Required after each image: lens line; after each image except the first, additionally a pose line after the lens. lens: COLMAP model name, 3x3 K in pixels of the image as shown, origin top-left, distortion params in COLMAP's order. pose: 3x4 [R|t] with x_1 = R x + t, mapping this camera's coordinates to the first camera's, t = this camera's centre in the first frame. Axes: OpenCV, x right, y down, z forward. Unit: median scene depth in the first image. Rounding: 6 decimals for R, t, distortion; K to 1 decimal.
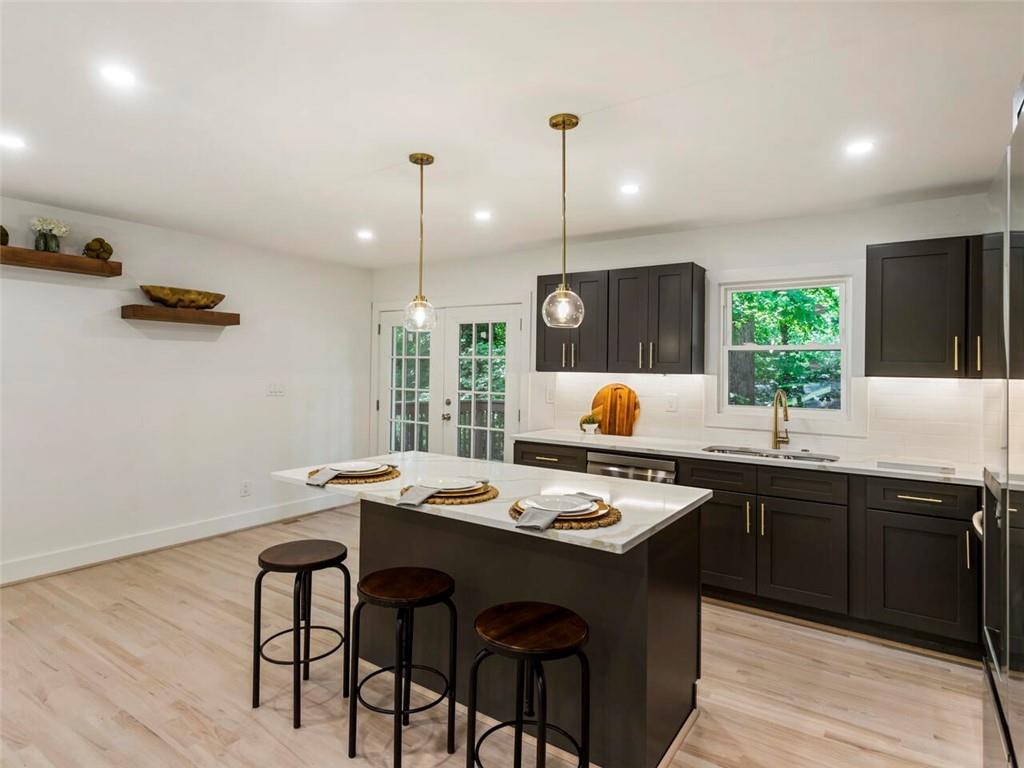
lens RADIAL K [[577.3, 0, 502.2], [0, 577.3, 359.0], [0, 0, 1]] dist [0.000769, 0.000070]
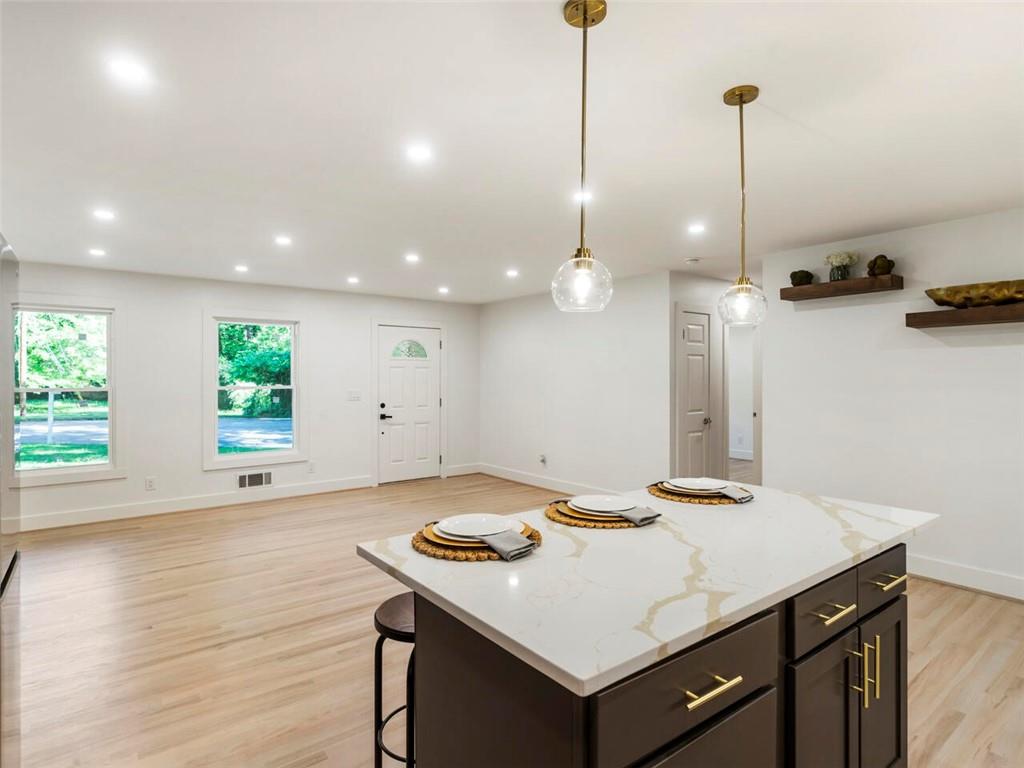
lens RADIAL K [[554.4, 0, 513.3], [0, 554.4, 378.9], [0, 0, 1]] dist [0.002782, 0.000108]
pose [[-0.294000, -0.010494, -0.955748, 0.434050], [0.013161, 0.999800, -0.015027, 0.019718], [0.955715, -0.016997, -0.293803, 0.638790]]
